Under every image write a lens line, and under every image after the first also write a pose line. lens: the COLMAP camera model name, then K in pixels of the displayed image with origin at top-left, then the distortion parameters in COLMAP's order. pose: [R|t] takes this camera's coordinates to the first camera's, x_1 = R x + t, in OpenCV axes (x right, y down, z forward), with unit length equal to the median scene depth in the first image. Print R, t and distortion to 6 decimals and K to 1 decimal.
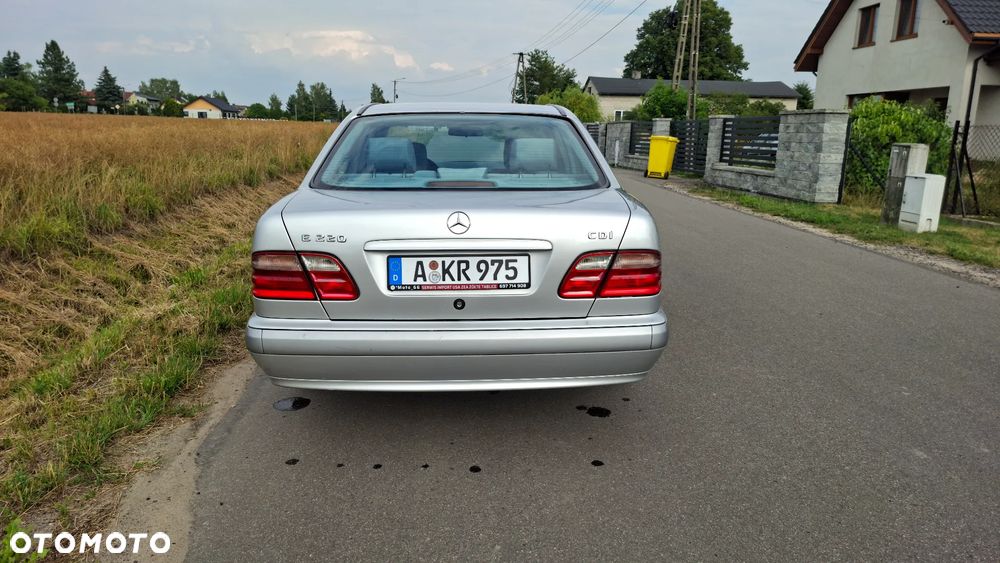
lens RADIAL K [[718.2, 0, 496.2], [0, 718.2, 279.2], [0, 0, 1]] dist [0.107460, -0.135193]
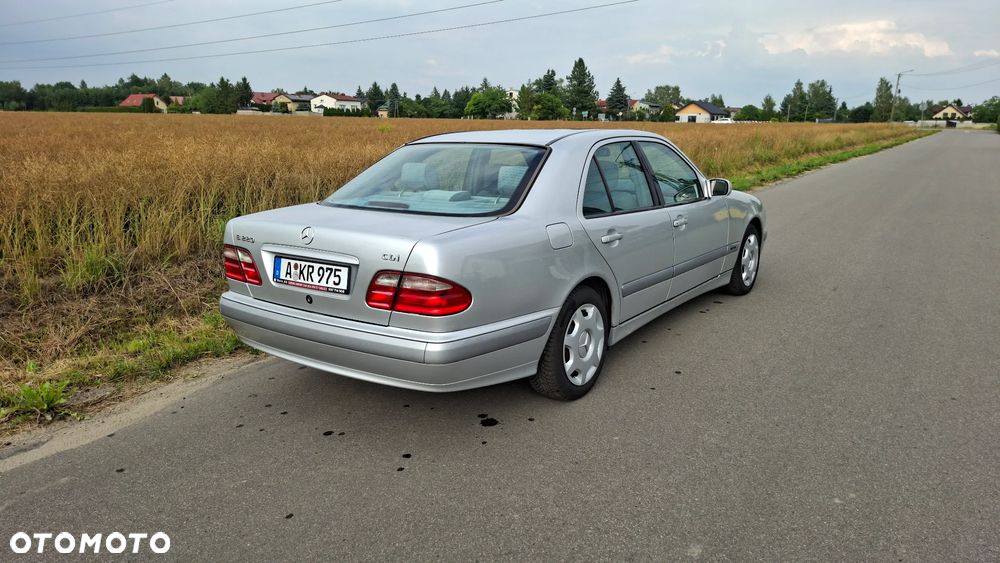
lens RADIAL K [[718.2, 0, 496.2], [0, 718.2, 279.2], [0, 0, 1]] dist [0.107460, -0.135193]
pose [[0.777856, 0.121709, -0.616545, 0.101058], [-0.121583, 0.991677, 0.042368, -0.009690], [0.616570, 0.042005, 0.786179, 0.019889]]
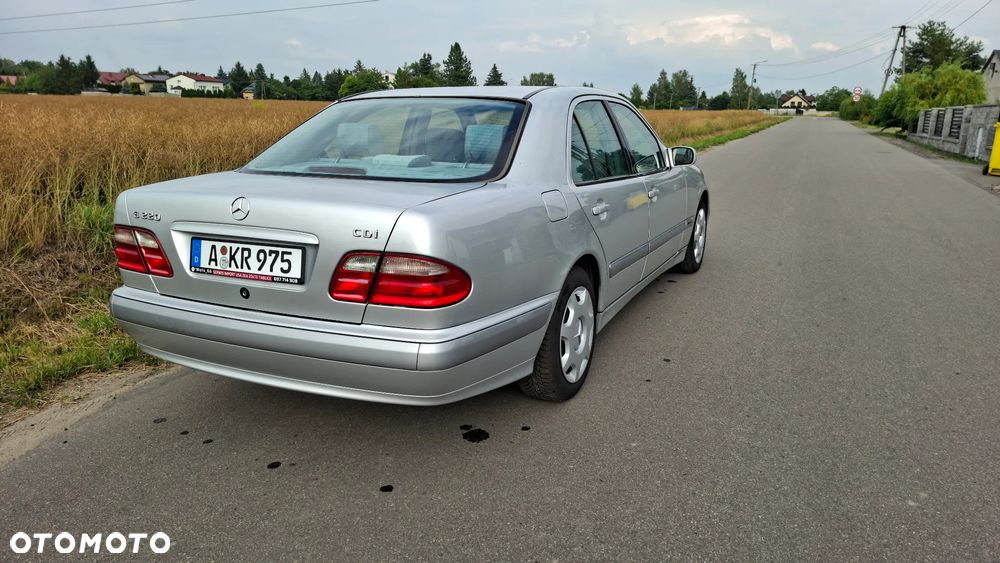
lens RADIAL K [[715.9, 0, 500.0], [0, 715.9, 281.5], [0, 0, 1]] dist [0.080717, -0.102010]
pose [[0.876759, 0.106067, -0.469088, 0.071660], [-0.096853, 0.994334, 0.043807, -0.005747], [0.471077, 0.007024, 0.882064, 0.031050]]
